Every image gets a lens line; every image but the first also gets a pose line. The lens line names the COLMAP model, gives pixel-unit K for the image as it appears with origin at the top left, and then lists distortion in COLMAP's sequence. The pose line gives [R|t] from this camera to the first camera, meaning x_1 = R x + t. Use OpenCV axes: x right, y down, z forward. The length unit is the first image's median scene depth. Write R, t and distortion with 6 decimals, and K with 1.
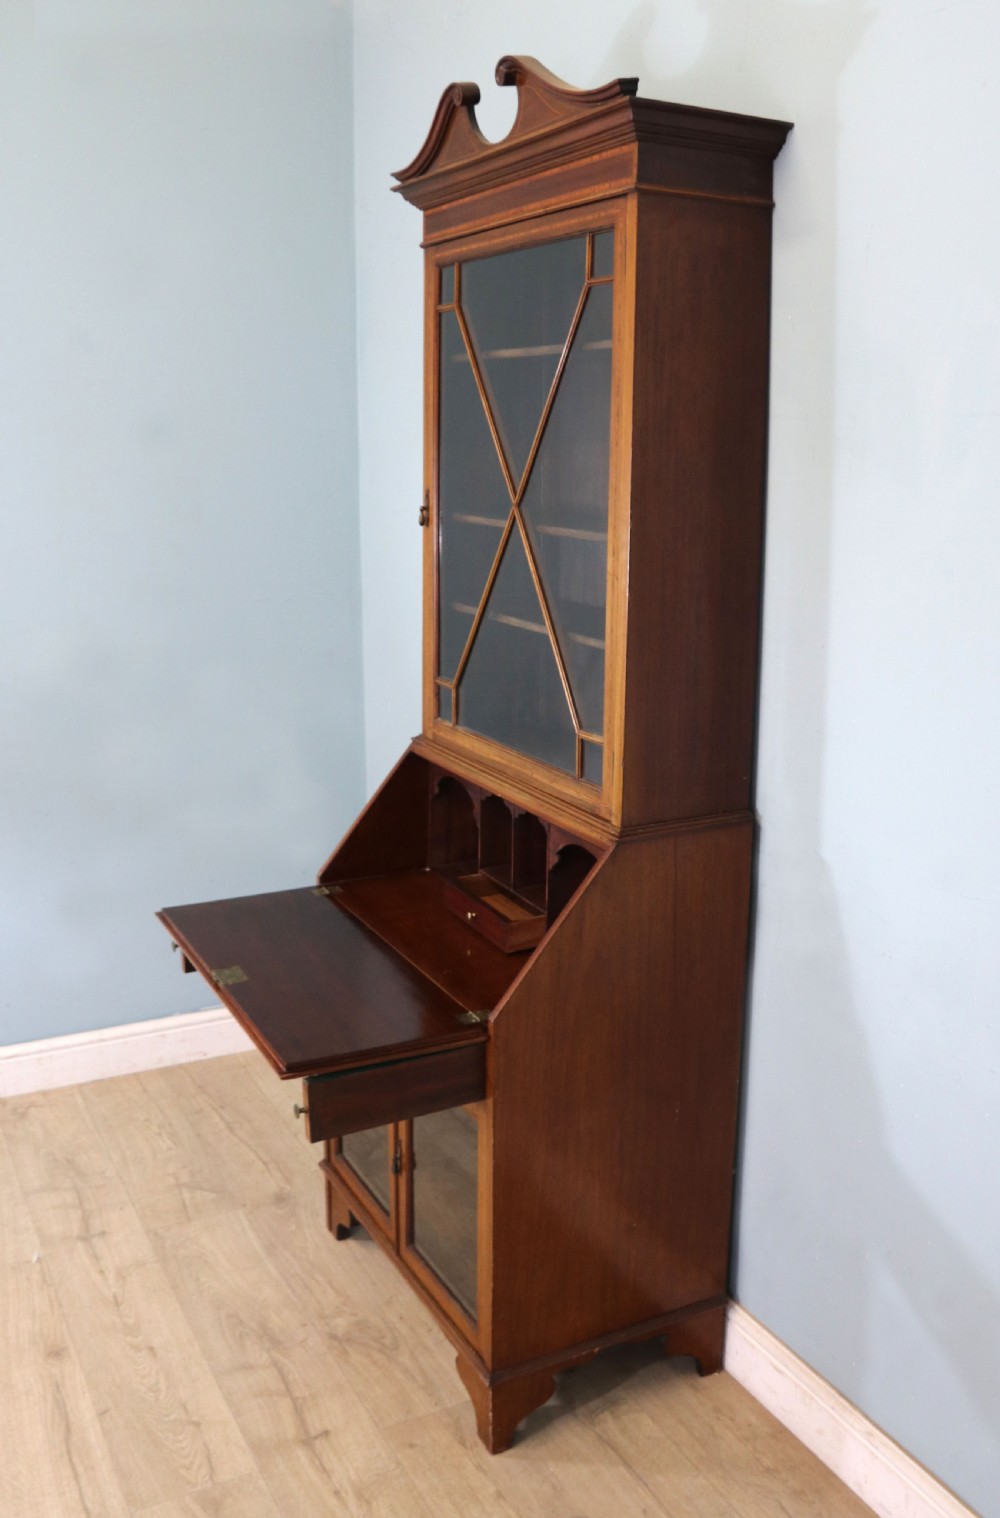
lens RADIAL K [[1387.0, 0, 487.3], [0, 1387.0, 664.1], [0, 0, 1]] dist [-0.140050, 0.000000]
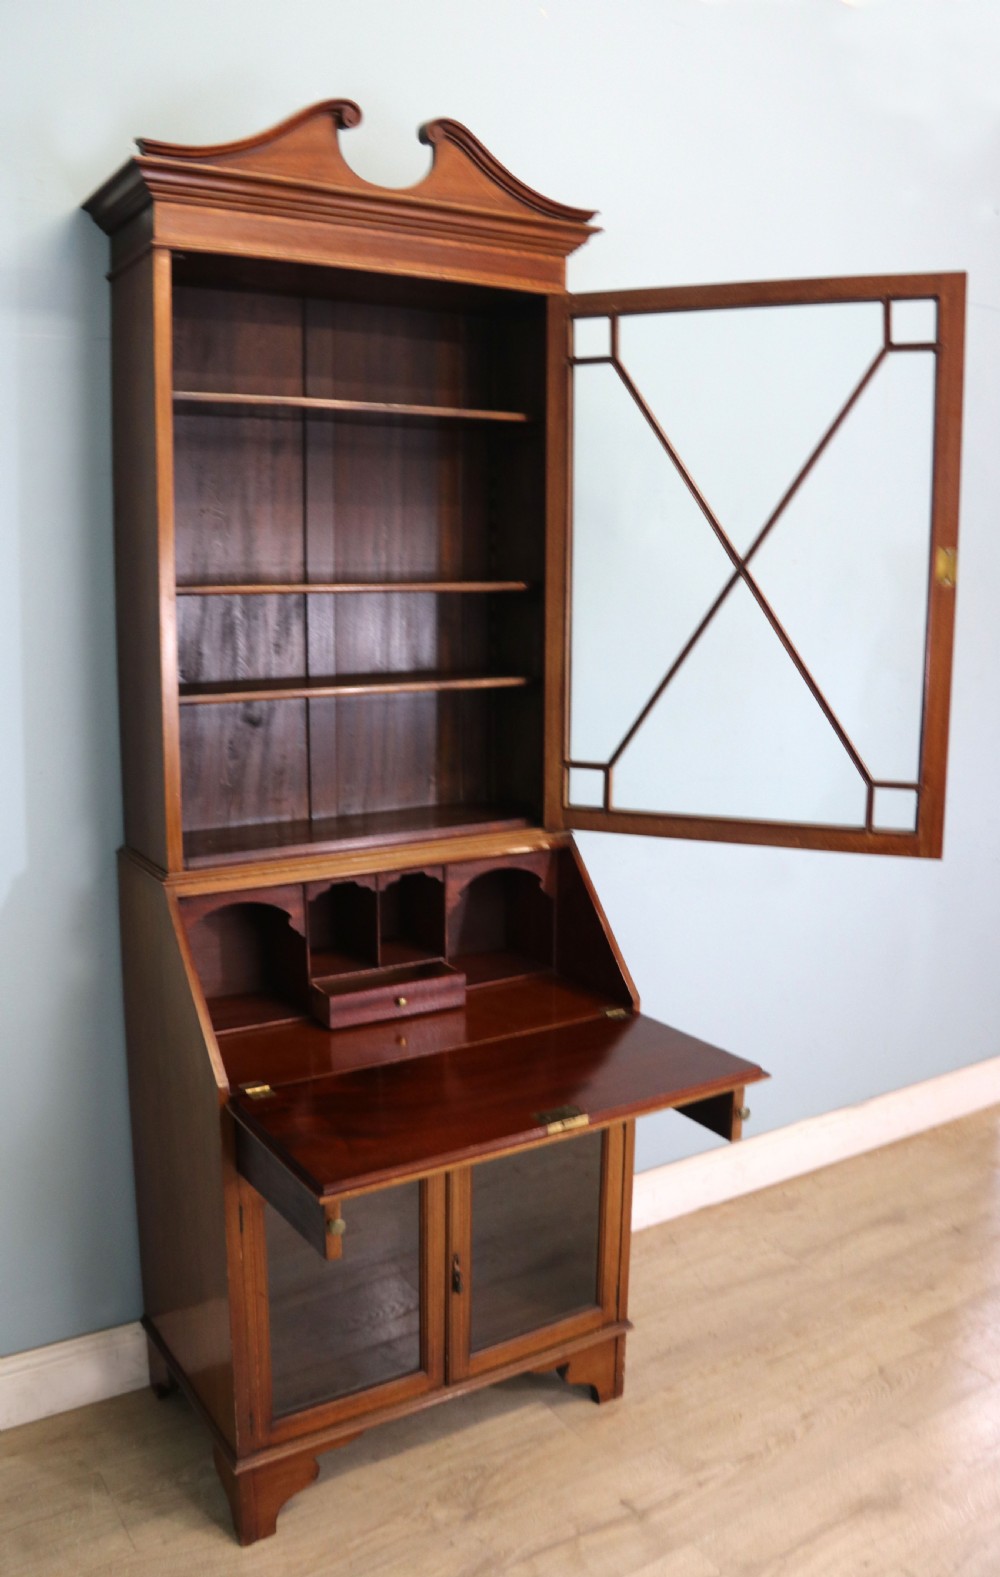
lens RADIAL K [[1286.4, 0, 451.9], [0, 1286.4, 742.0], [0, 0, 1]] dist [-0.140220, 0.035799]
pose [[-0.085470, -0.142570, 0.986088, -0.878153], [0.167989, 0.973478, 0.155307, -0.124798], [-0.982077, 0.178926, -0.059253, 1.020525]]
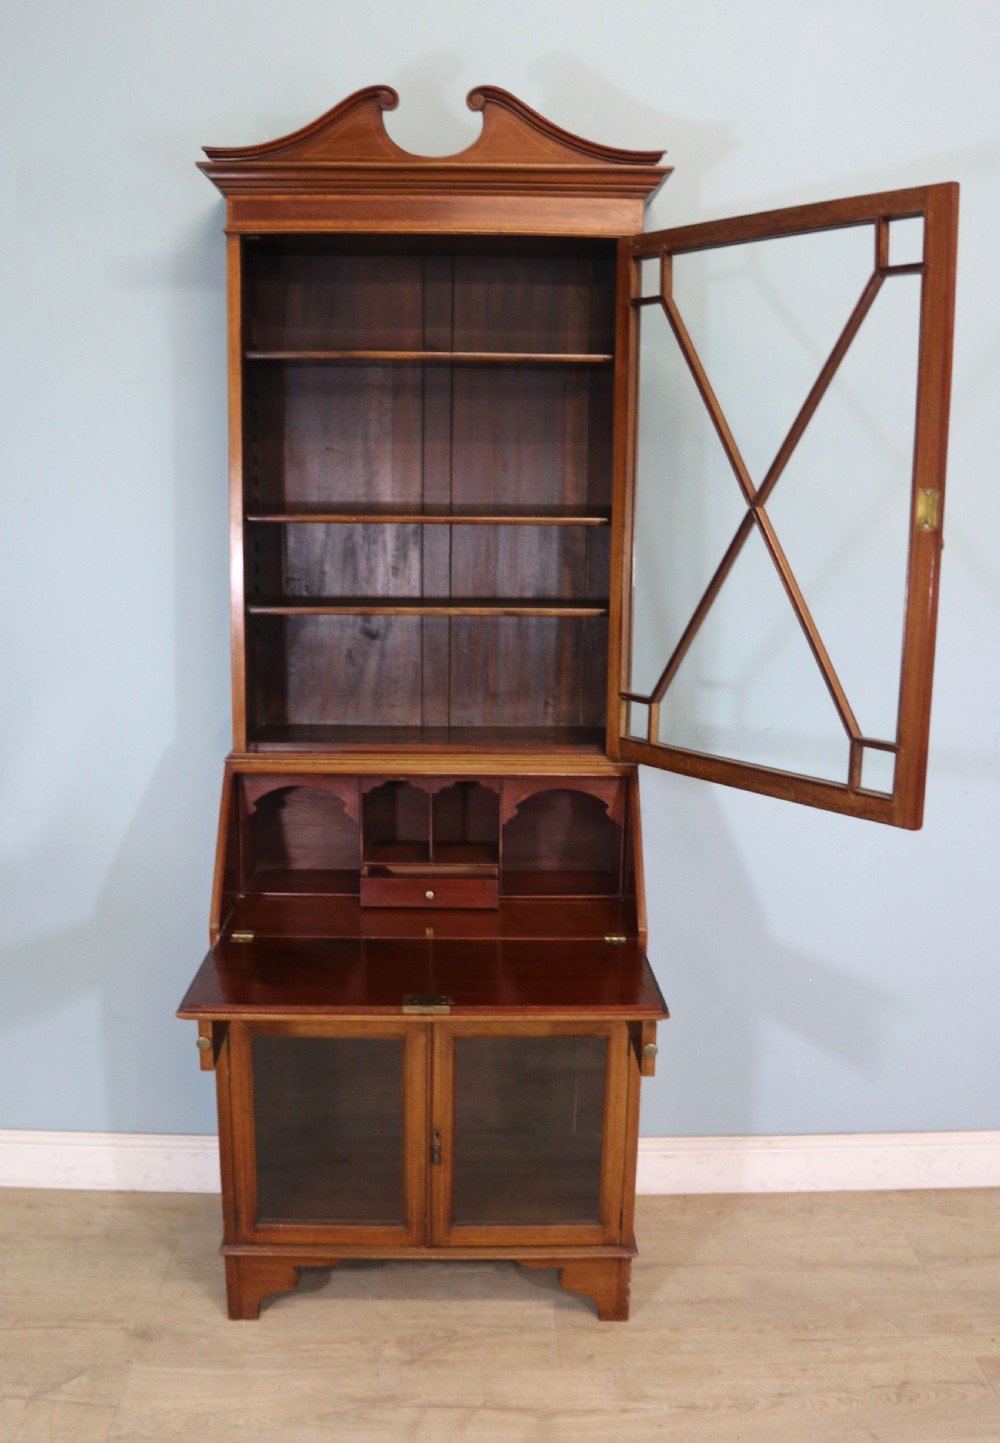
lens RADIAL K [[1358.6, 0, 501.1], [0, 1358.6, 724.5], [0, 0, 1]] dist [-0.150466, 0.000000]
pose [[0.417598, -0.158299, 0.894736, -0.913617], [0.143760, 0.983815, 0.106963, -0.047698], [-0.897187, 0.083959, 0.433597, 0.514368]]
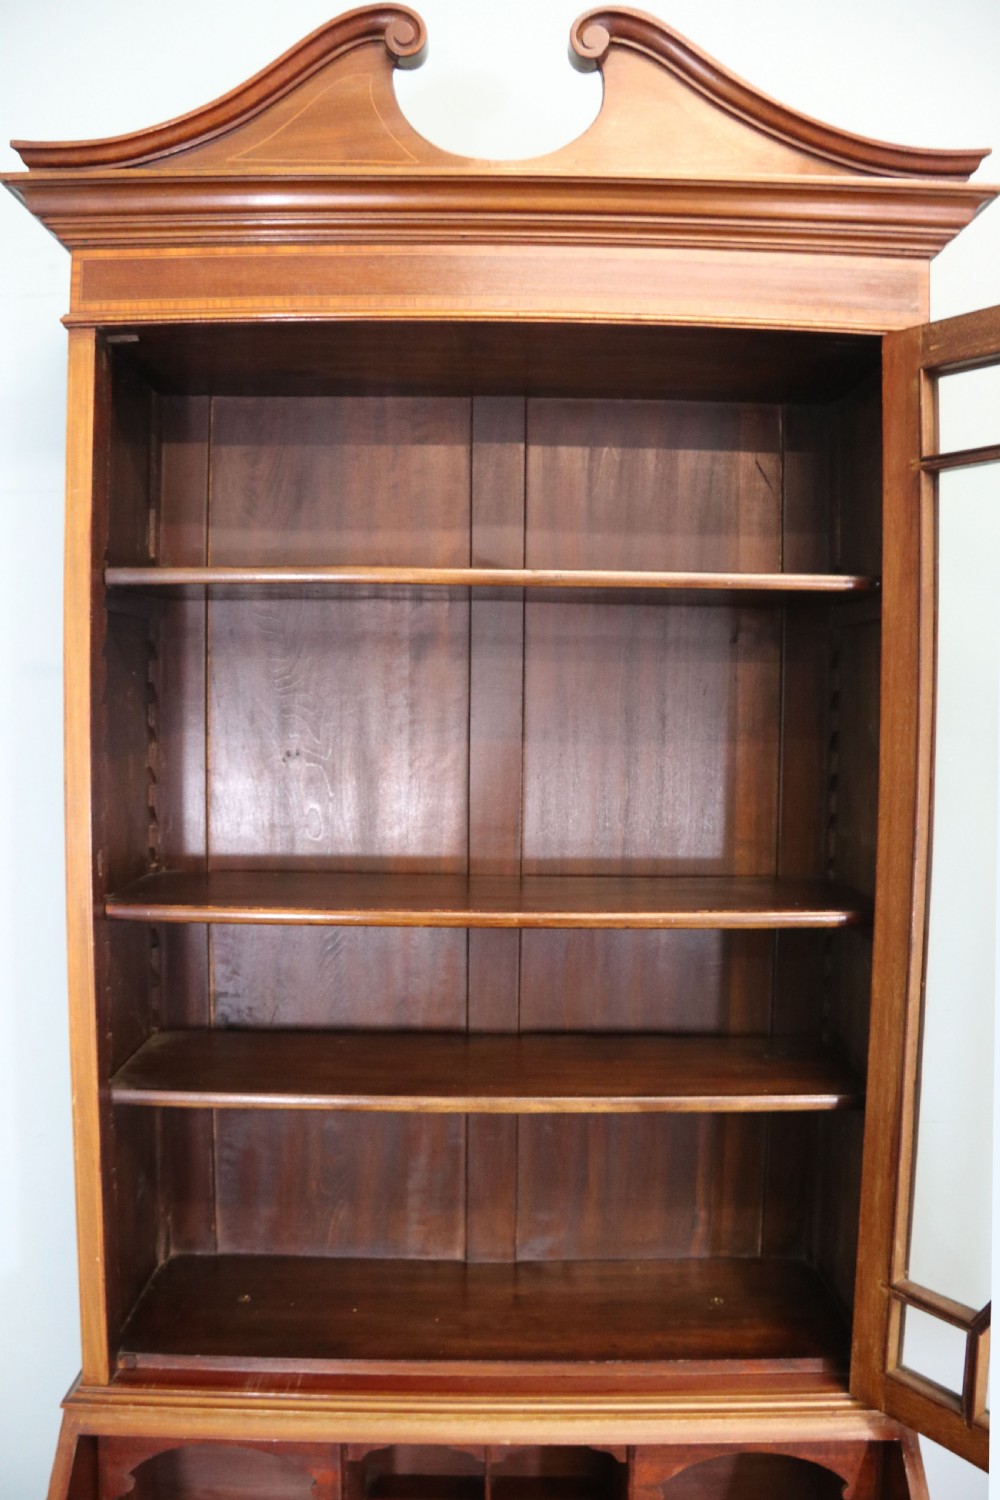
lens RADIAL K [[1188.2, 0, 488.1], [0, 1188.2, 749.0], [0, 0, 1]] dist [-0.125716, 0.031320]
pose [[0.435792, -0.040639, 0.899130, -0.365627], [0.144795, 0.989134, -0.025472, -0.150651], [-0.888324, 0.141290, 0.436941, 0.804335]]
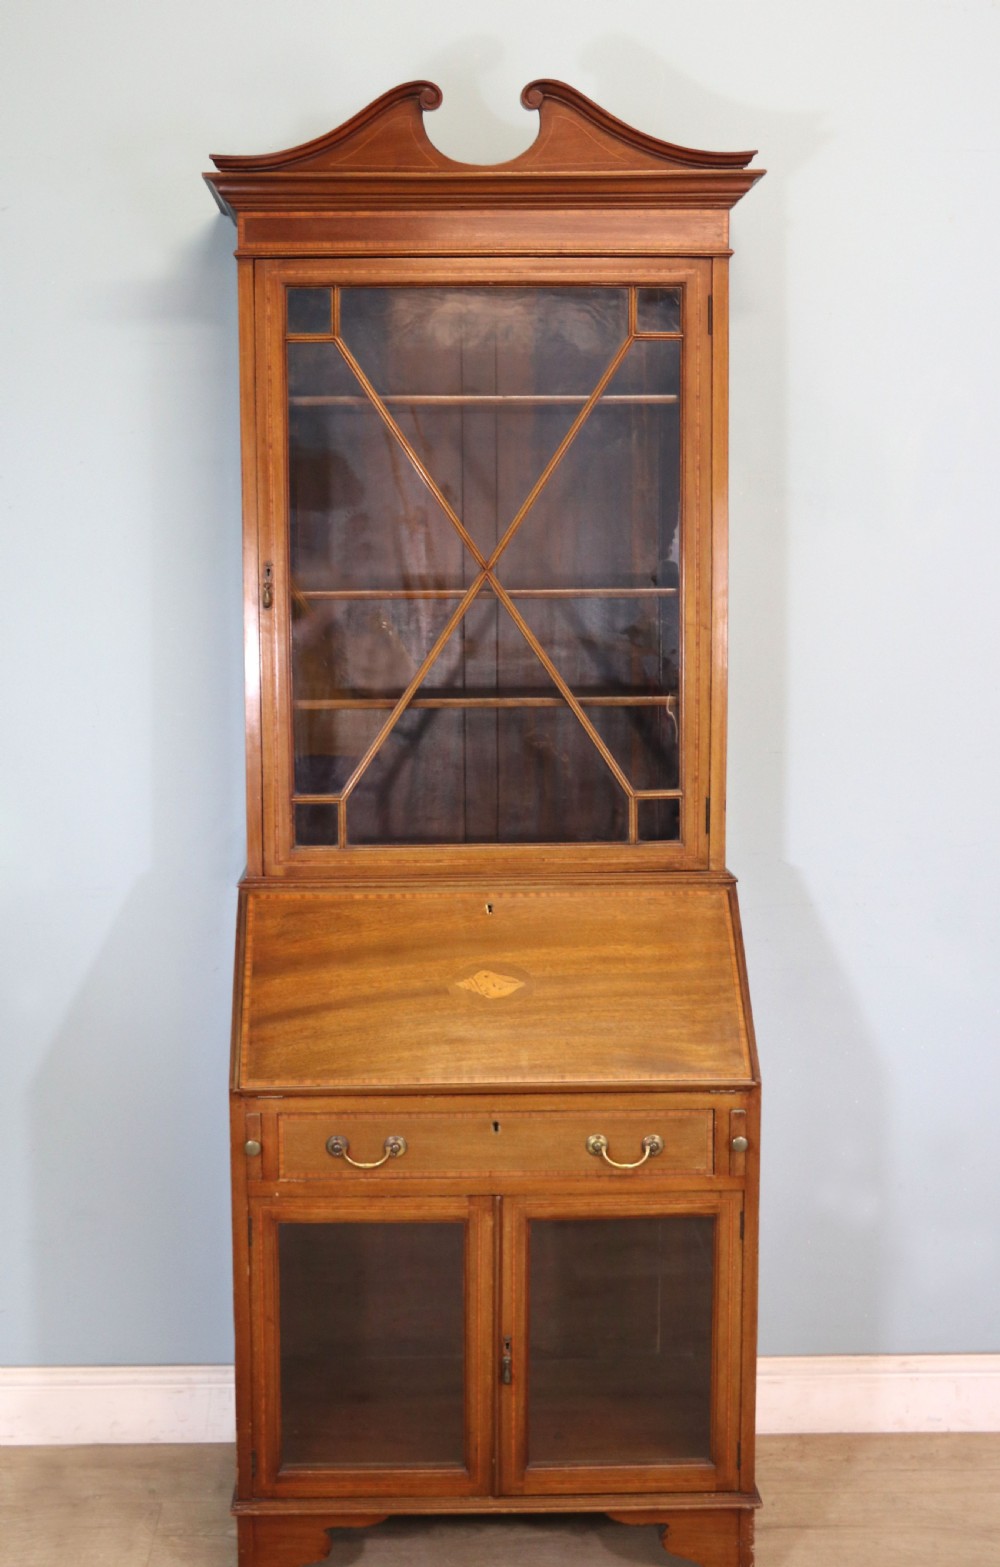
lens RADIAL K [[1736.5, 0, 422.4], [0, 1736.5, 700.2], [0, 0, 1]] dist [-0.016260, 0.000000]
pose [[0.428632, -0.081468, 0.899798, -1.019063], [0.162613, 0.986619, 0.011866, -0.050479], [-0.888725, 0.141233, 0.436144, 0.552963]]
